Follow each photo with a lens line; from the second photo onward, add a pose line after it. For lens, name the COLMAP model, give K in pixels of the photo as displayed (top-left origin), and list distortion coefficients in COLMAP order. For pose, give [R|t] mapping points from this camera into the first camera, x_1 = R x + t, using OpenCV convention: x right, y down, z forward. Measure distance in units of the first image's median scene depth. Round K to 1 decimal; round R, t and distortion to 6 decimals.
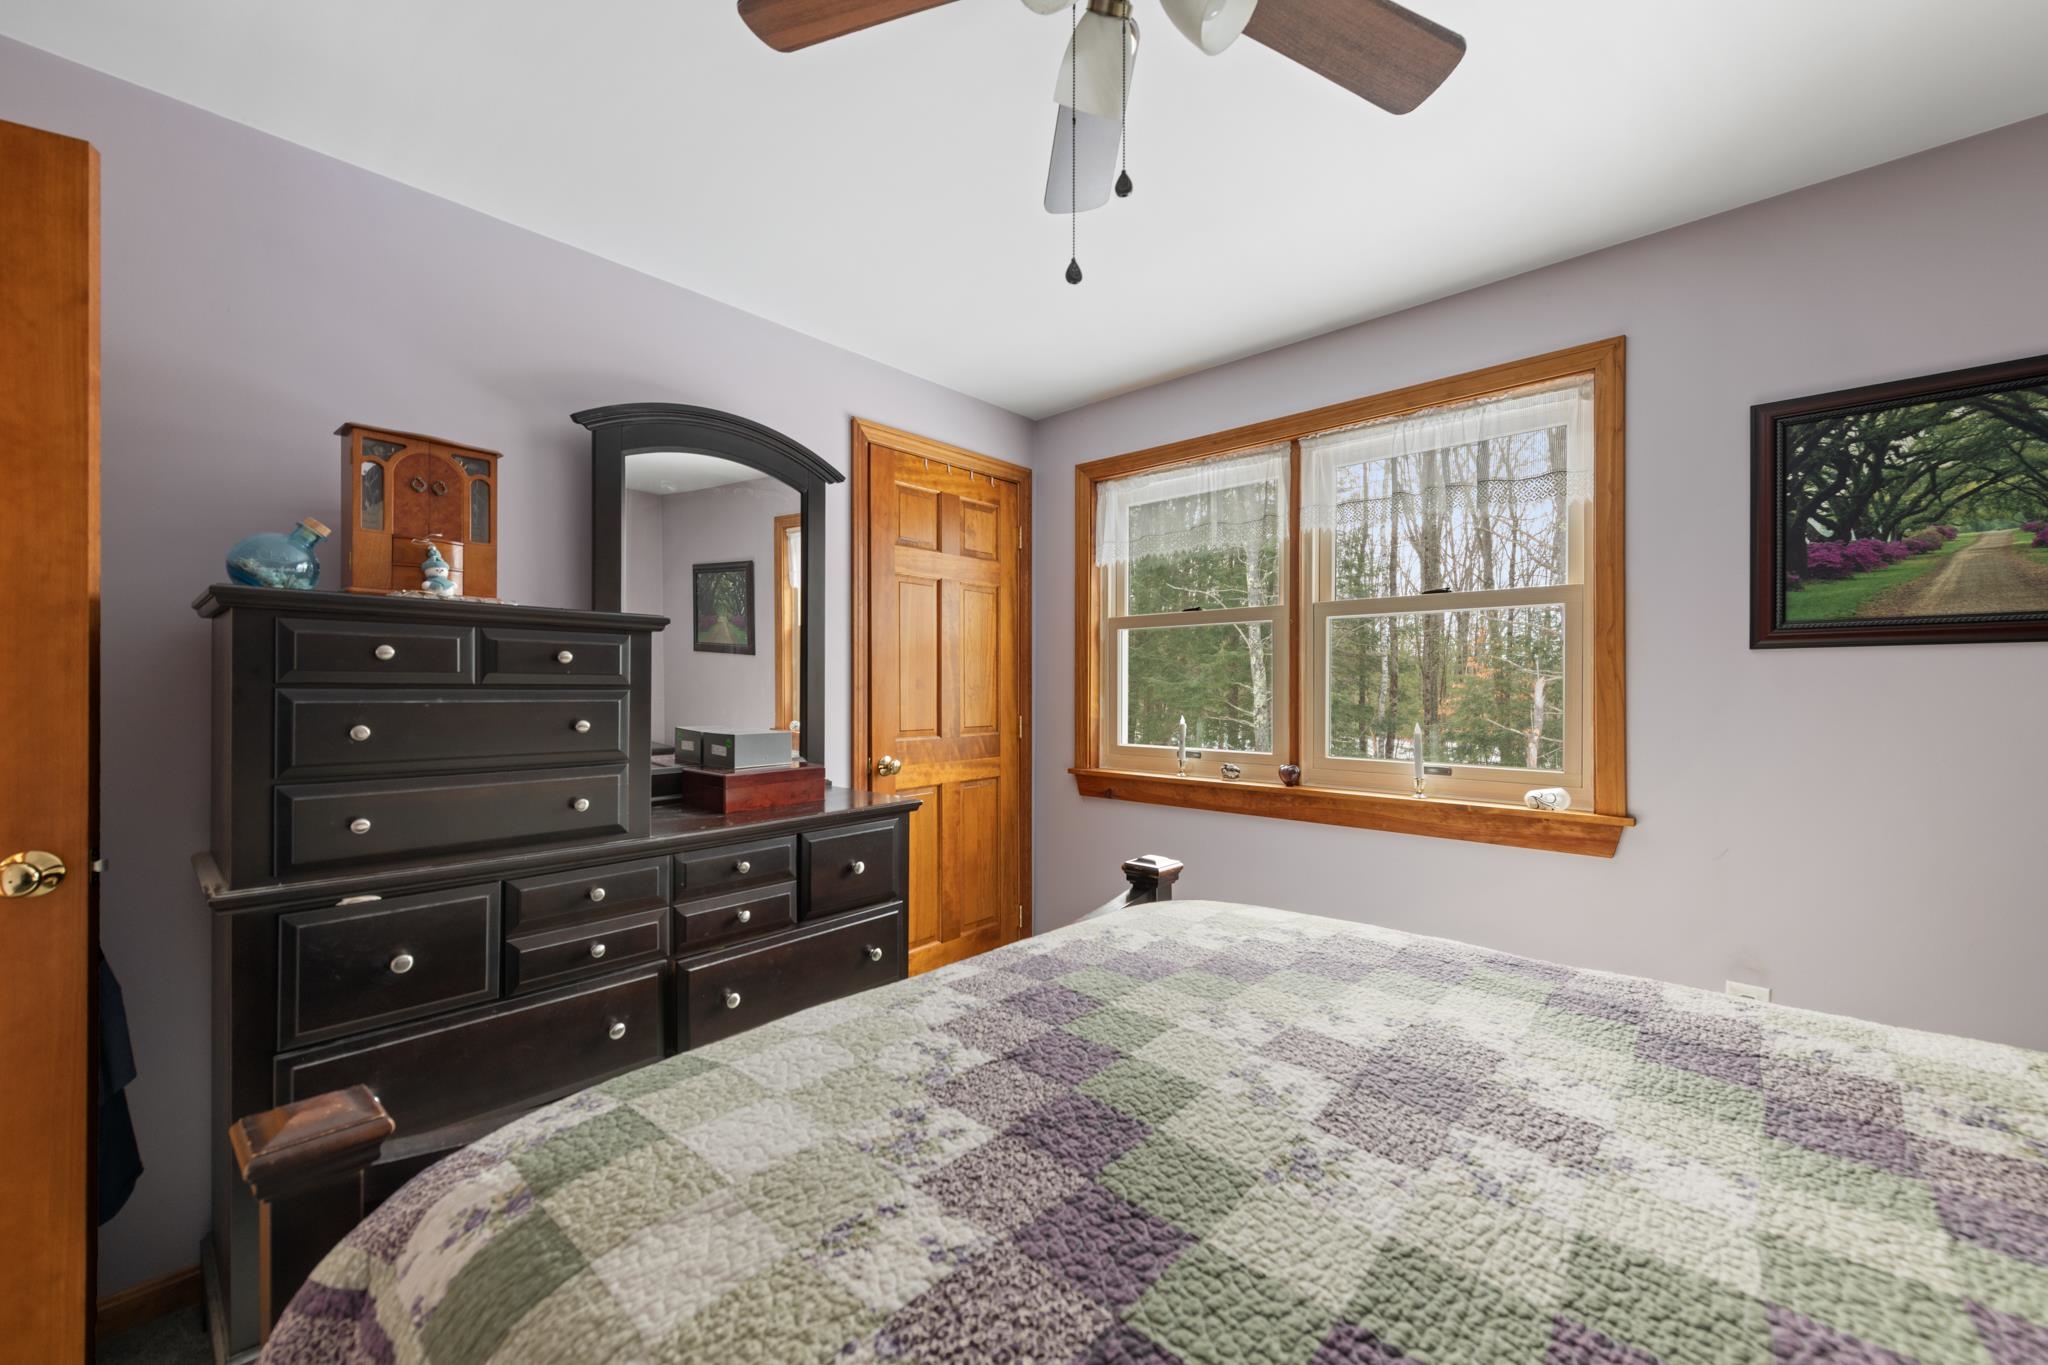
lens RADIAL K [[802.9, 0, 1024.0], [0, 802.9, 682.5], [0, 0, 1]] dist [0.007807, -0.000148]
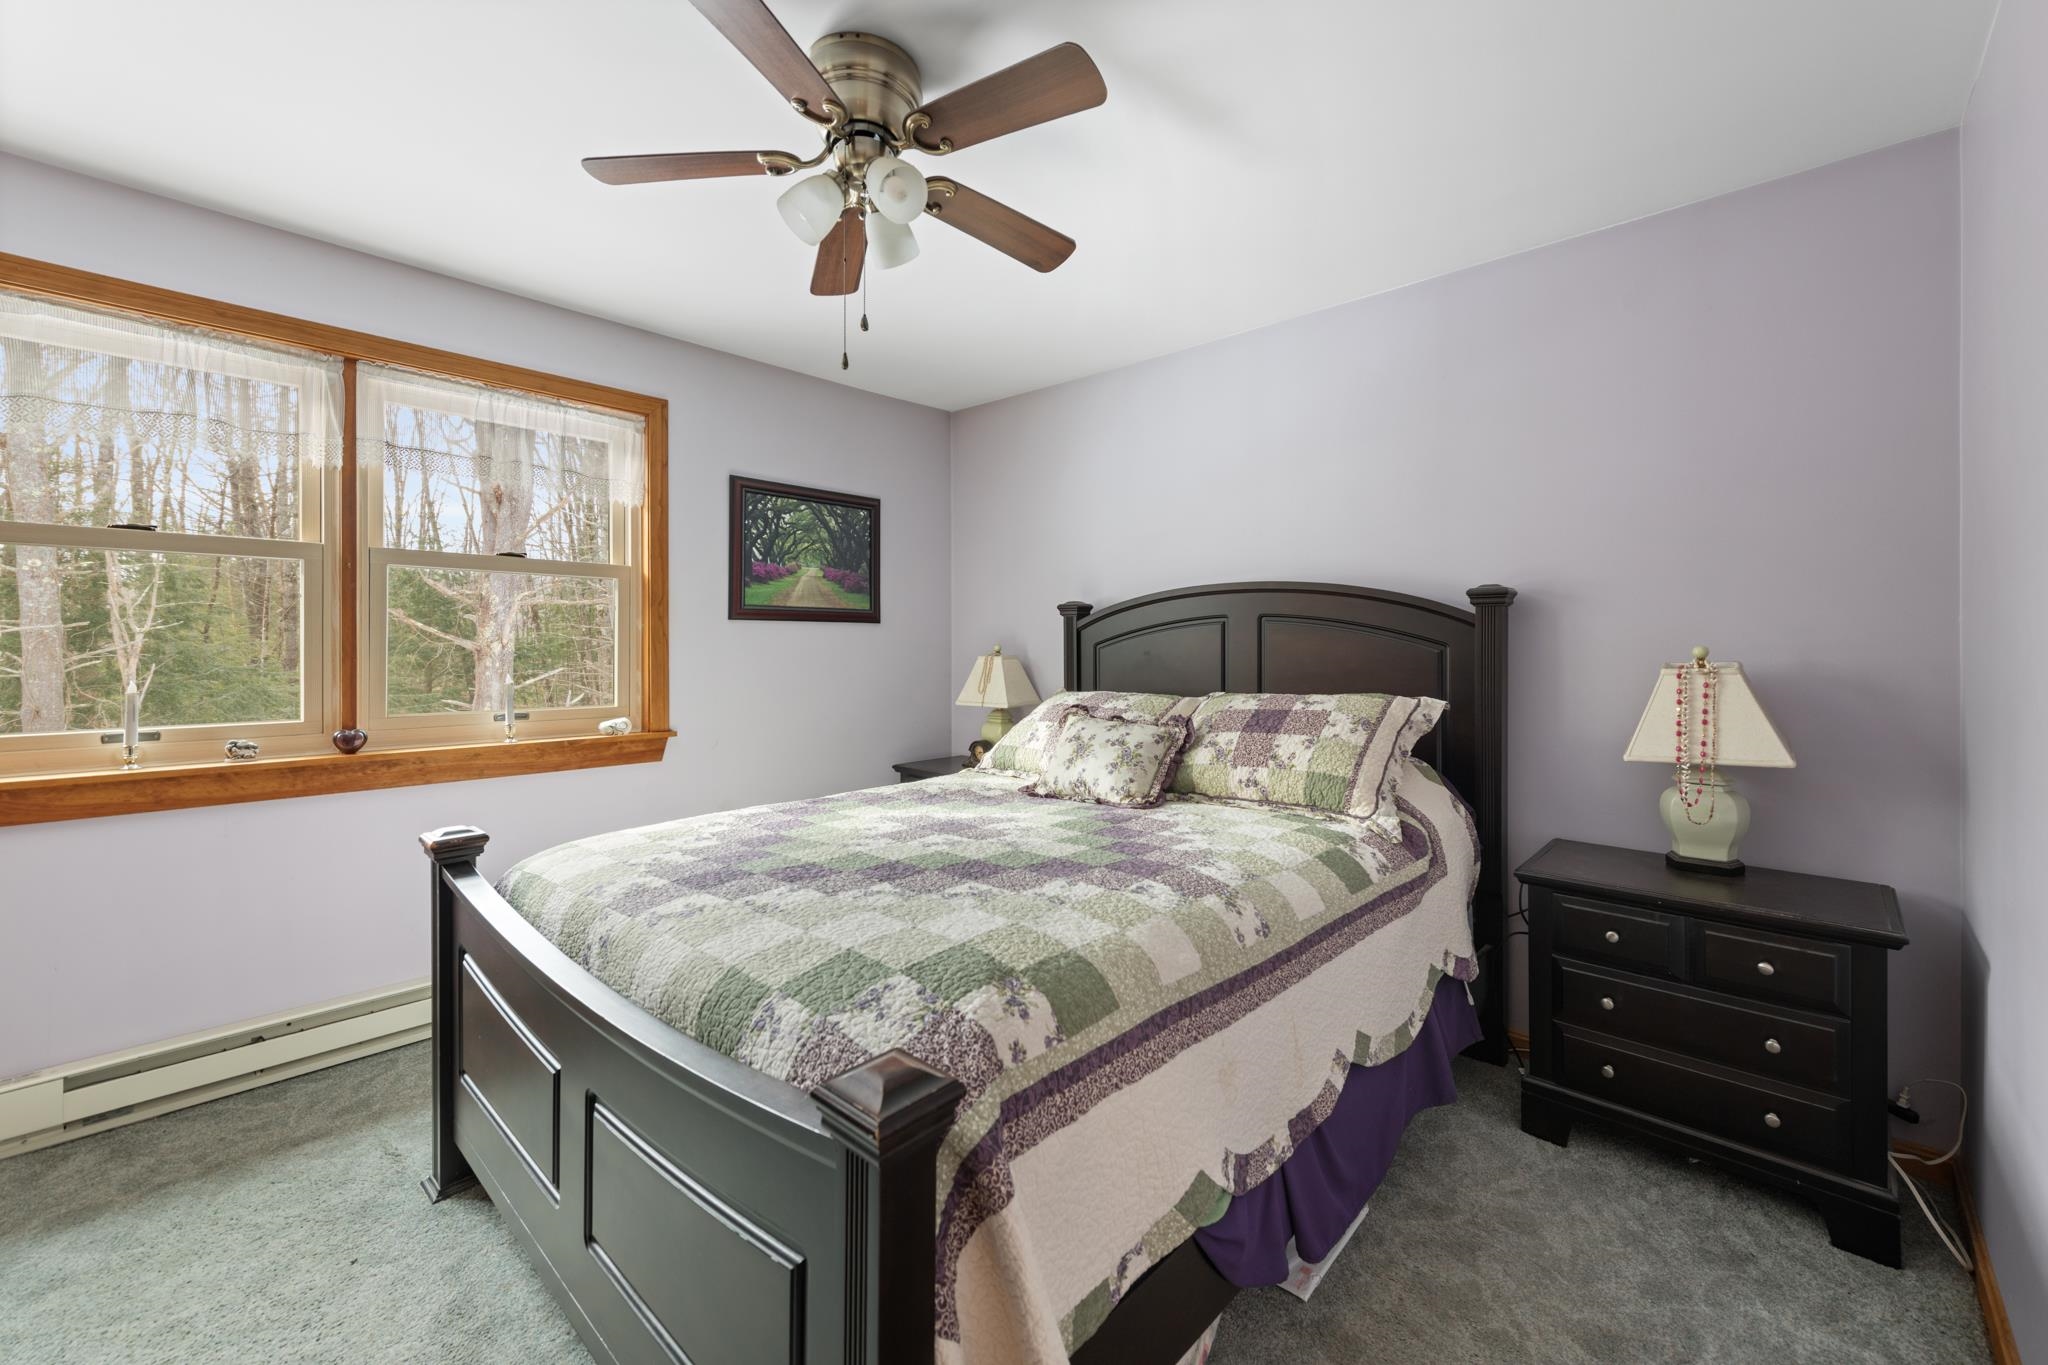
lens RADIAL K [[804.4, 0, 1047.8], [0, 804.4, 640.3], [0, 0, 1]] dist [0.000614, -0.000086]
pose [[0.003944, 0.005106, 0.999979, -0.760827], [-0.009384, 0.999943, -0.005069, 0.003554], [-0.999948, -0.009364, 0.003992, 0.331715]]
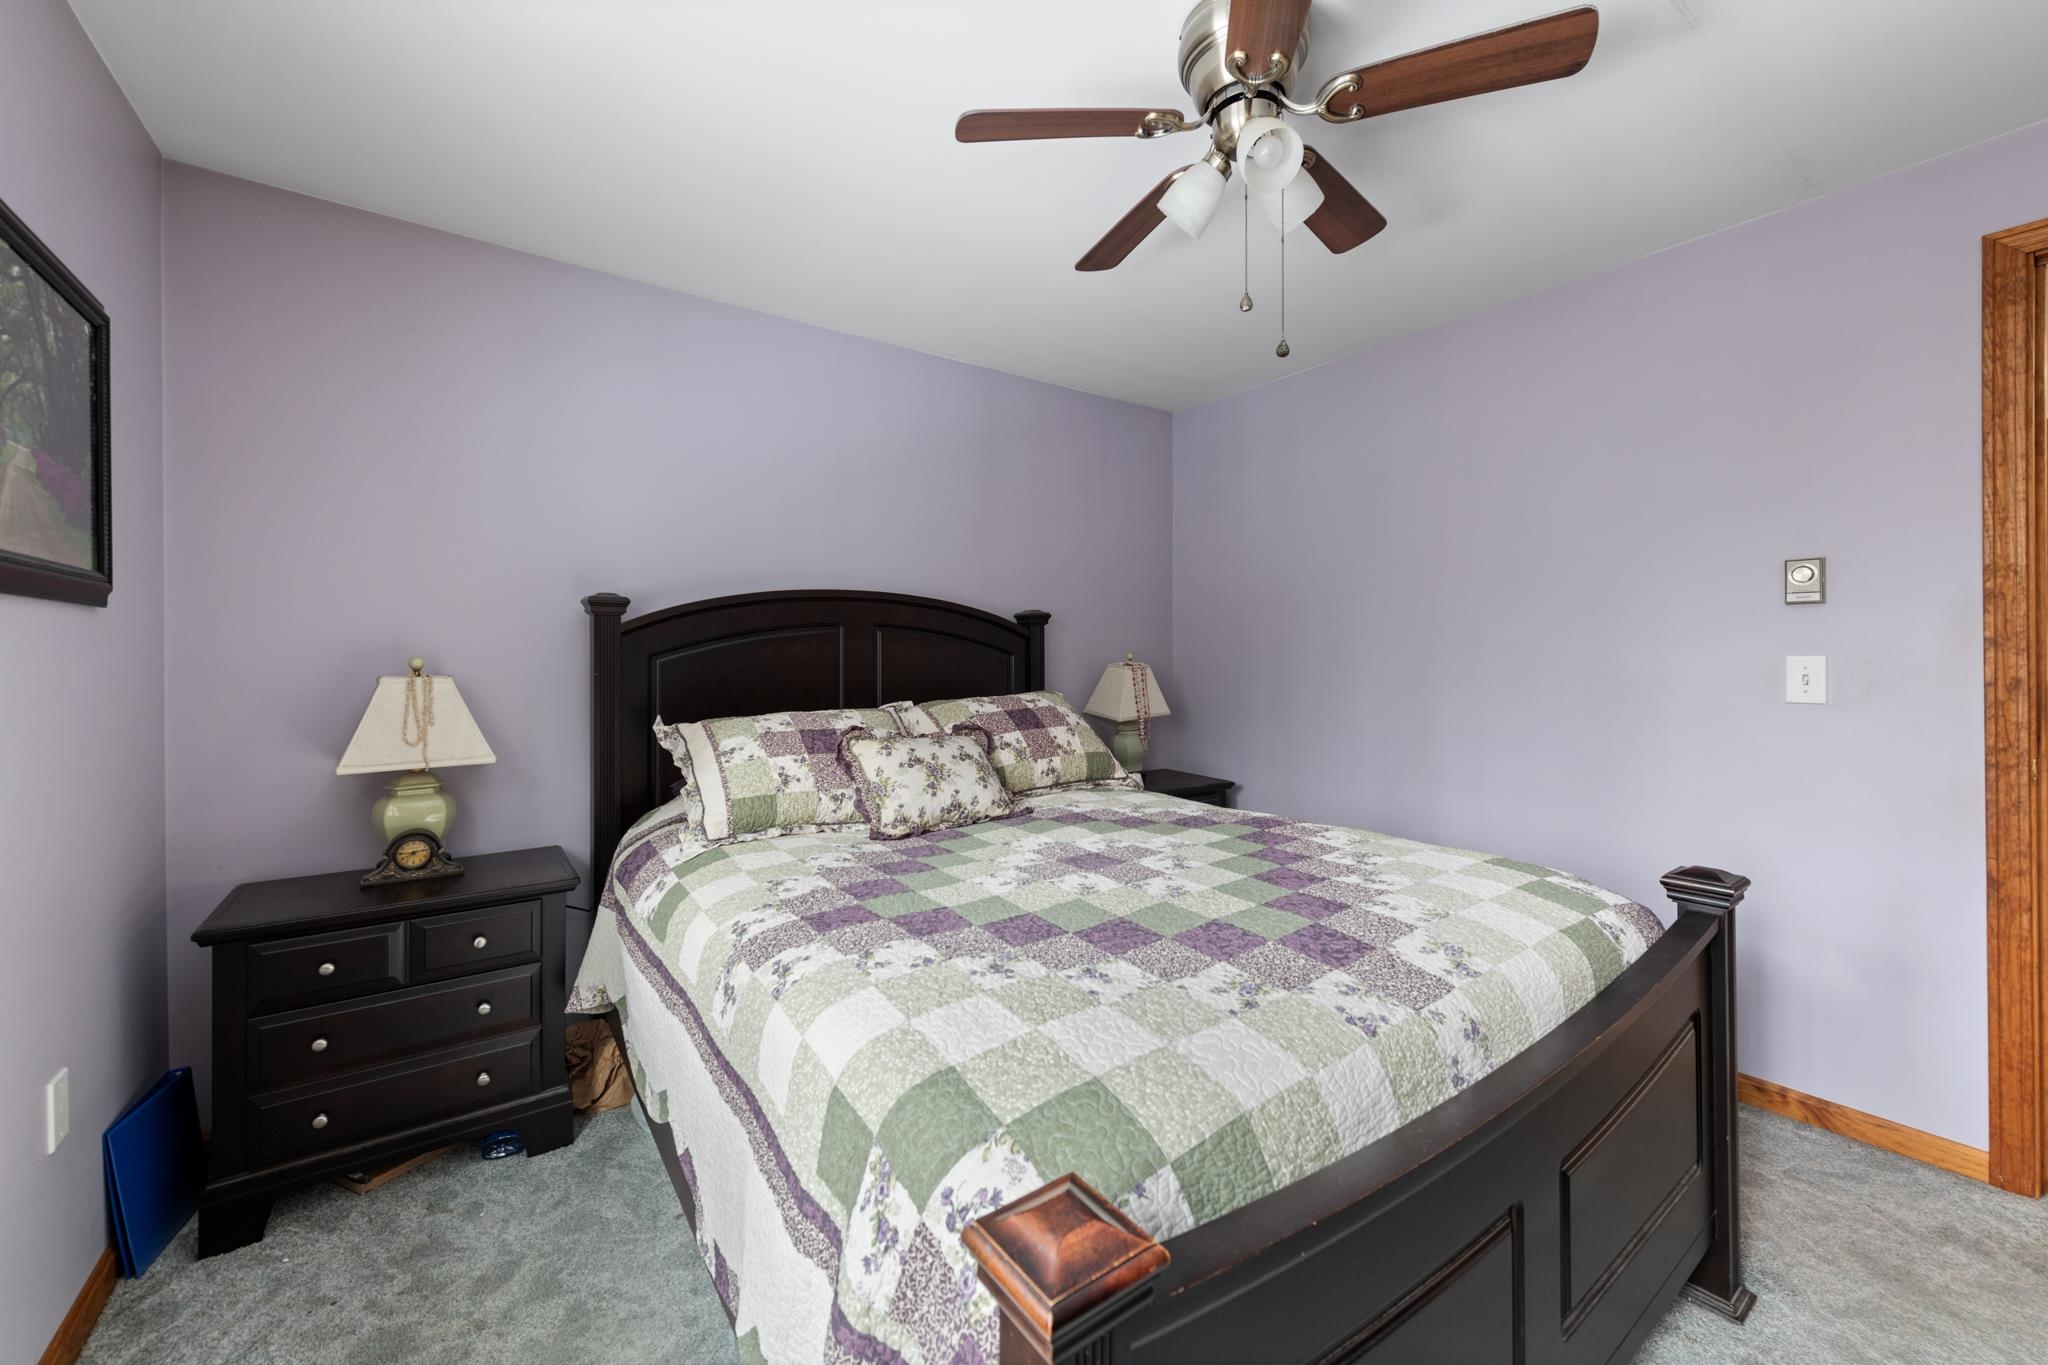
lens RADIAL K [[800.1, 0, 1028.0], [0, 800.1, 655.9], [0, 0, 1]] dist [0.007905, -0.003421]
pose [[-0.978694, 0.003823, 0.205287, 0.113433], [0.002915, 0.999985, -0.004727, 0.011113], [-0.205302, -0.004028, -0.978690, 1.323257]]
